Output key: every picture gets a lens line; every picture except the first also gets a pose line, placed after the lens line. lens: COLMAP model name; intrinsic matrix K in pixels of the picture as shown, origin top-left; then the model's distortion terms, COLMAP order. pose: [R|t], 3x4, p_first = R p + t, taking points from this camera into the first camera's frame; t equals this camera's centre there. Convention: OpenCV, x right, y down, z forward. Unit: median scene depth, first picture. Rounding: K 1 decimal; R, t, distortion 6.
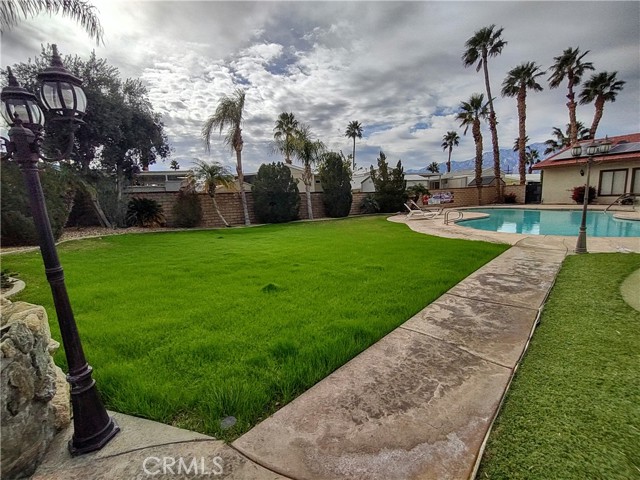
lens RADIAL K [[288.1, 0, 319.9], [0, 288.1, 242.4], [0, 0, 1]] dist [-0.000381, -0.001795]
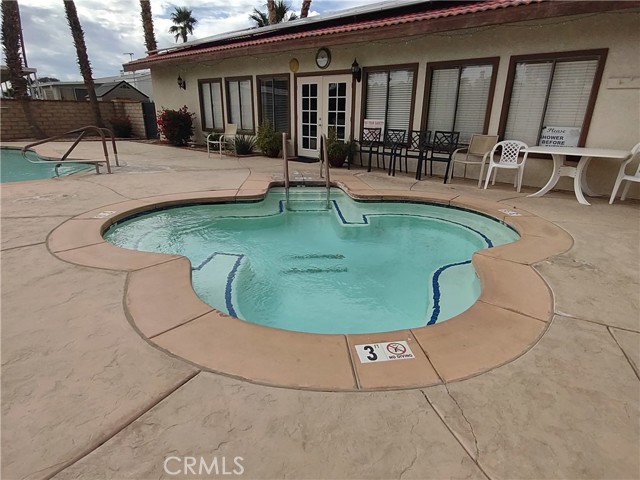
lens RADIAL K [[374.5, 0, 320.4], [0, 374.5, 238.9], [0, 0, 1]] dist [0.000229, 0.001859]
pose [[0.896482, -0.081104, 0.435593, 0.675236], [0.011289, 0.986966, 0.160533, -0.058320], [-0.442935, -0.138997, 0.885713, 0.207772]]
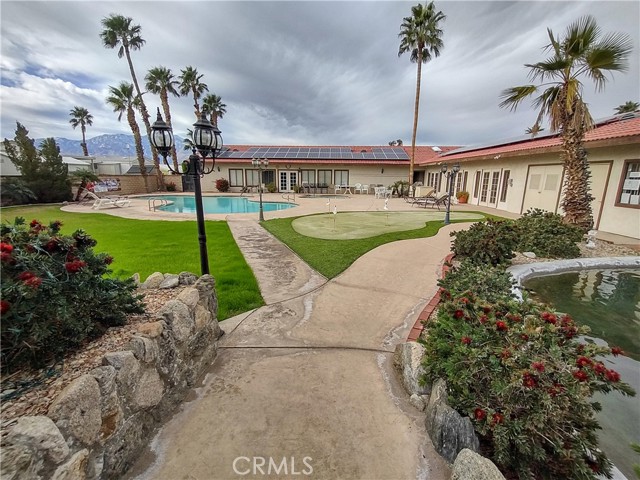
lens RADIAL K [[288.1, 0, 319.2], [0, 288.1, 244.4], [0, 0, 1]] dist [-0.000381, -0.001795]
pose [[0.430738, -0.159544, 0.888263, -0.142194], [0.113925, 0.985988, 0.121853, 0.000520], [-0.895258, 0.048709, 0.442878, -0.026632]]
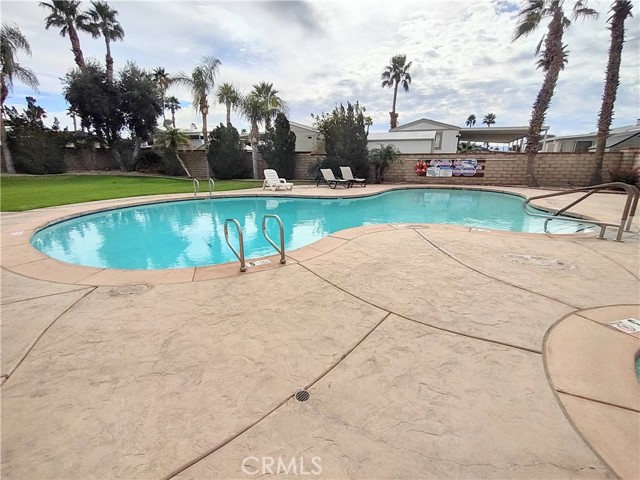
lens RADIAL K [[288.1, 0, 319.5], [0, 288.1, 240.3], [0, 0, 1]] dist [-0.000381, -0.001795]
pose [[0.718637, 0.235193, -0.654404, 0.639008], [-0.142899, 0.970930, 0.192027, -0.073460], [0.680544, -0.044484, 0.731355, 0.295667]]
